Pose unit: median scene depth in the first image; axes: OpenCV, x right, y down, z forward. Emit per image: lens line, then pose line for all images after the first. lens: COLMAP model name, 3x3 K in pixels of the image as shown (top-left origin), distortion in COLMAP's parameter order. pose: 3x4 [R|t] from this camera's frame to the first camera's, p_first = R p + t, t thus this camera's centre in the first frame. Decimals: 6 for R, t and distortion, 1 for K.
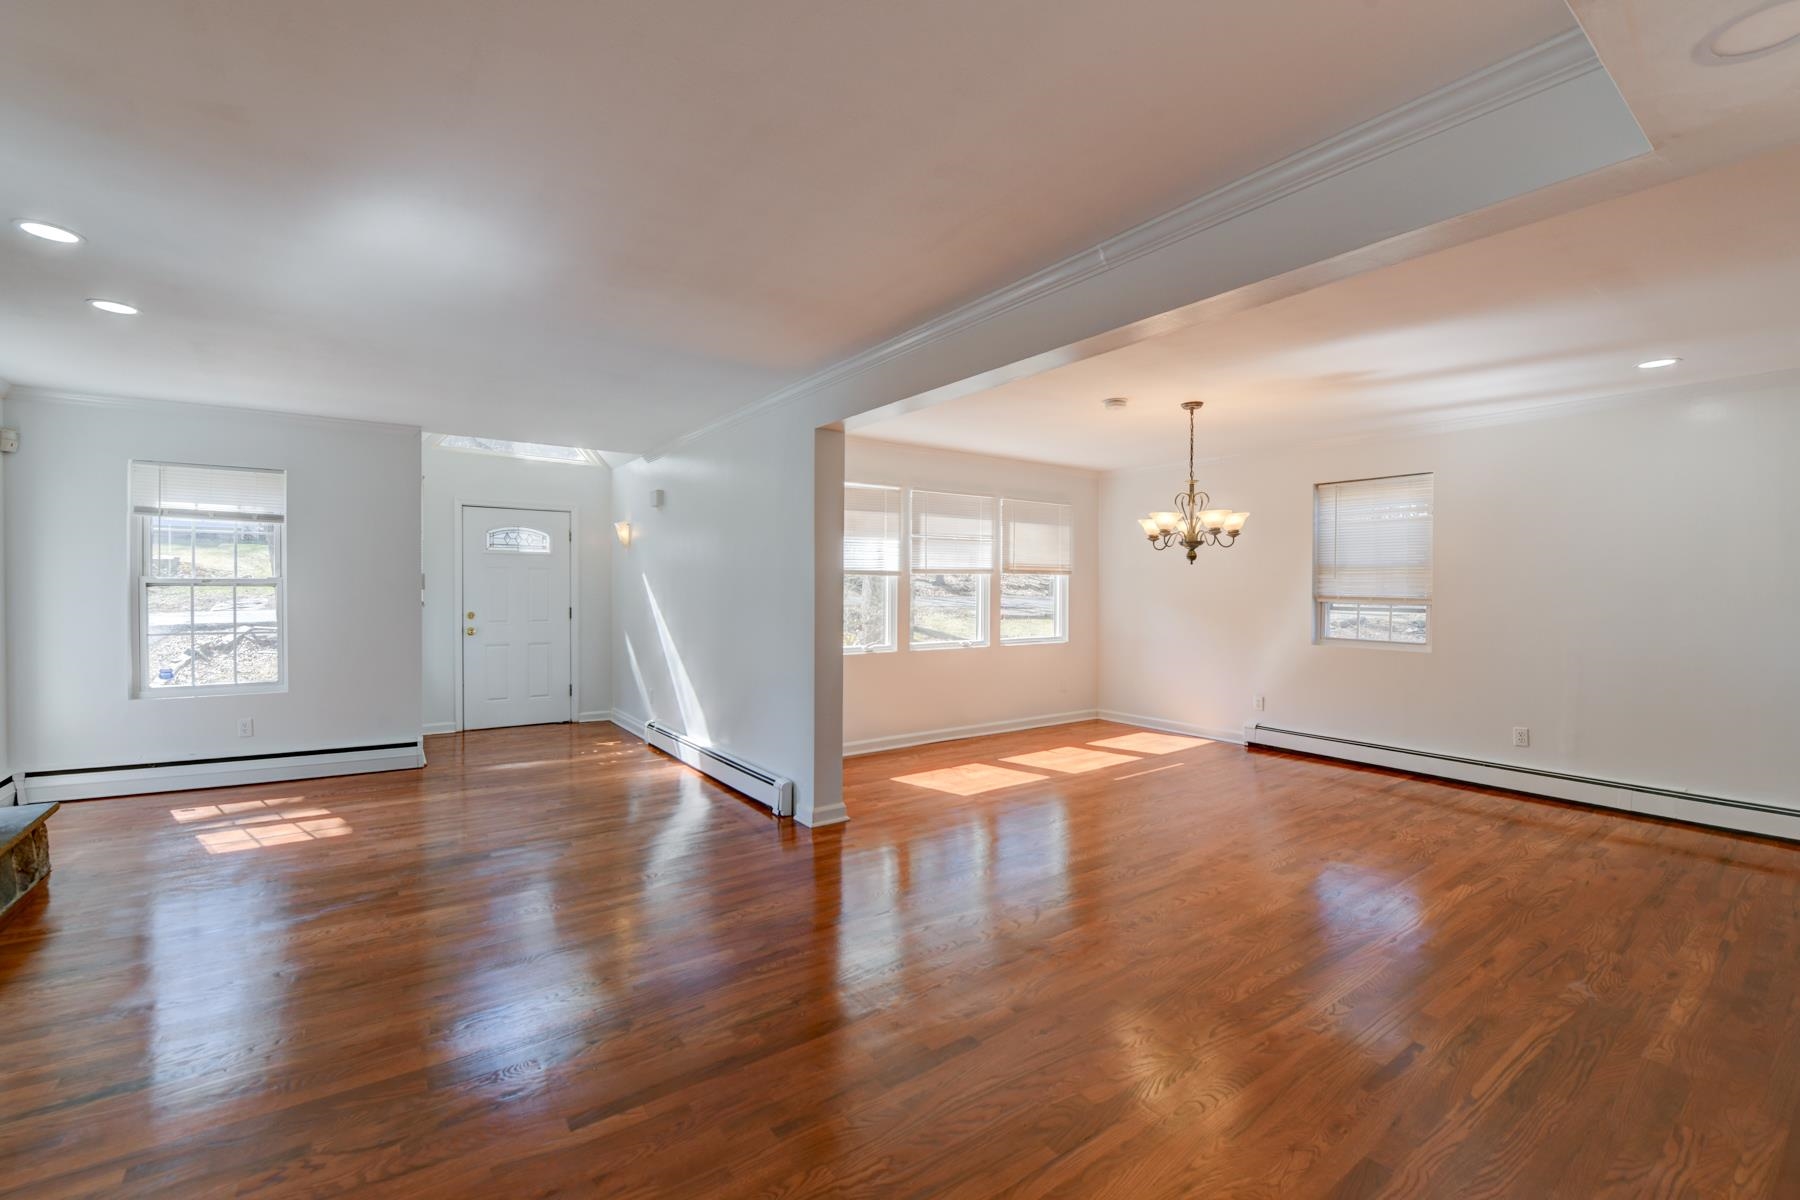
lens RADIAL K [[735.2, 0, 900.0], [0, 735.2, 600.0], [0, 0, 1]] dist [-0.015207, -0.000205]
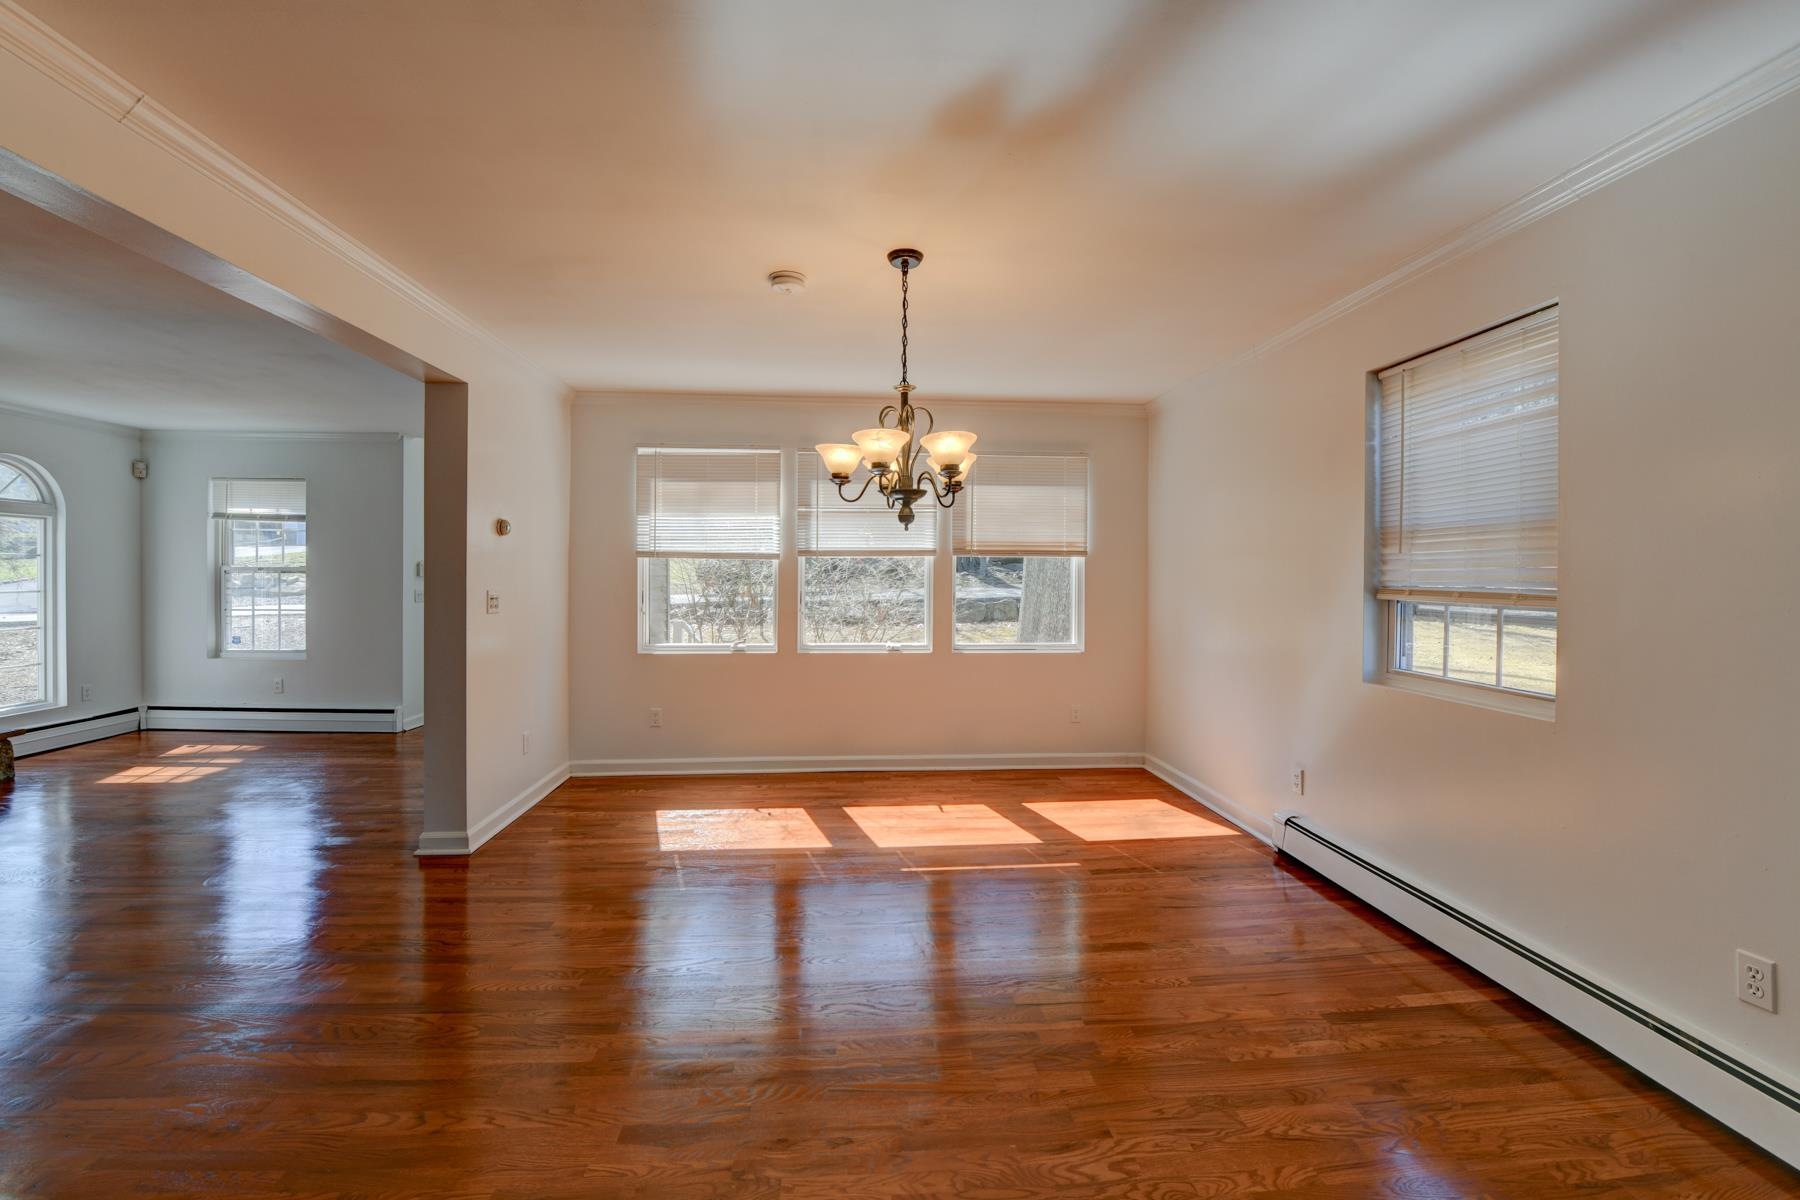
lens RADIAL K [[732.1, 0, 899.0], [0, 732.1, 589.3], [0, 0, 1]] dist [-0.020877, 0.000190]
pose [[0.861307, 0.008753, -0.508010, 0.599701], [-0.010590, 0.999944, -0.000726, -0.001056], [0.507975, 0.006006, 0.861351, 0.433250]]
